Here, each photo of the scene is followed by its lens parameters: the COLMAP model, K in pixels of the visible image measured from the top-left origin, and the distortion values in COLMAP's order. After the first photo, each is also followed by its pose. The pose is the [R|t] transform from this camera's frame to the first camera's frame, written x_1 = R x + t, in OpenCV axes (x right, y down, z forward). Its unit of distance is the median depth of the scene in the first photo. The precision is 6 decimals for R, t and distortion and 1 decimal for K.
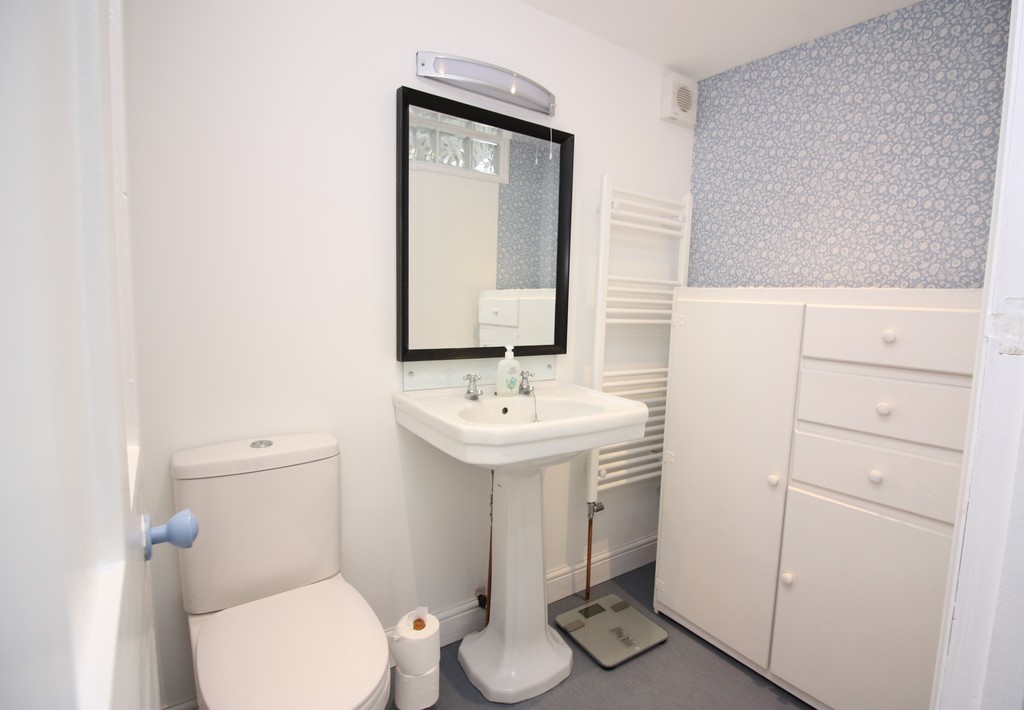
lens RADIAL K [[505.4, 0, 513.6], [0, 505.4, 354.8], [0, 0, 1]] dist [-0.000219, 0.000006]
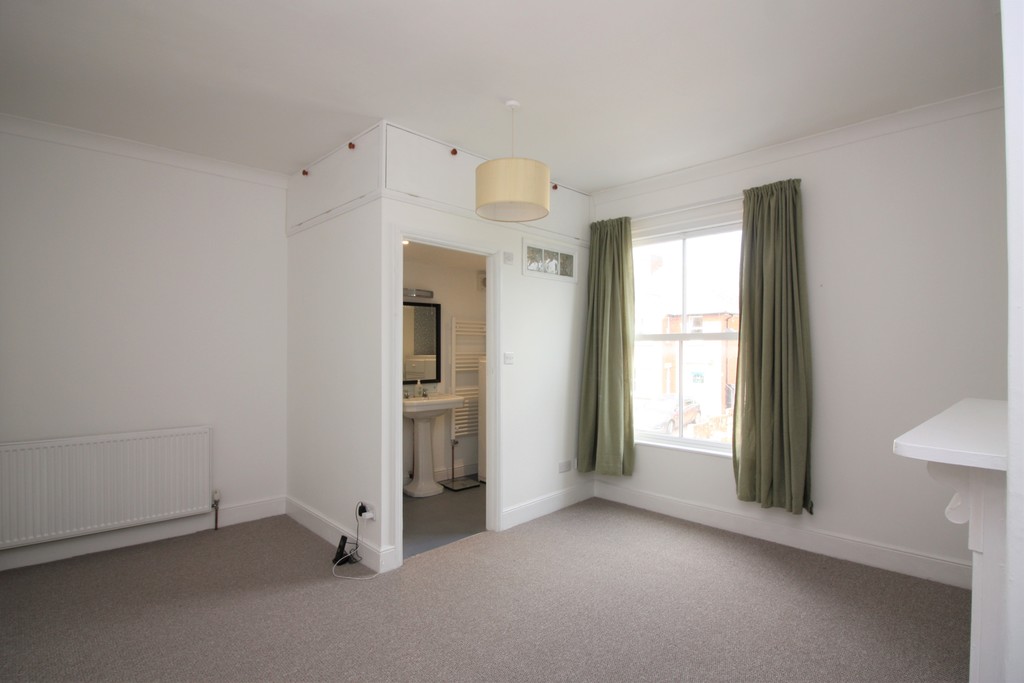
lens RADIAL K [[481.2, 0, 509.9], [0, 481.2, 342.1], [0, 0, 1]] dist [-0.002390, -0.001225]
pose [[0.986662, -0.020503, 0.161488, 0.058579], [0.040328, 0.991899, -0.120461, 0.107845], [-0.157710, 0.125366, 0.979495, -1.560026]]
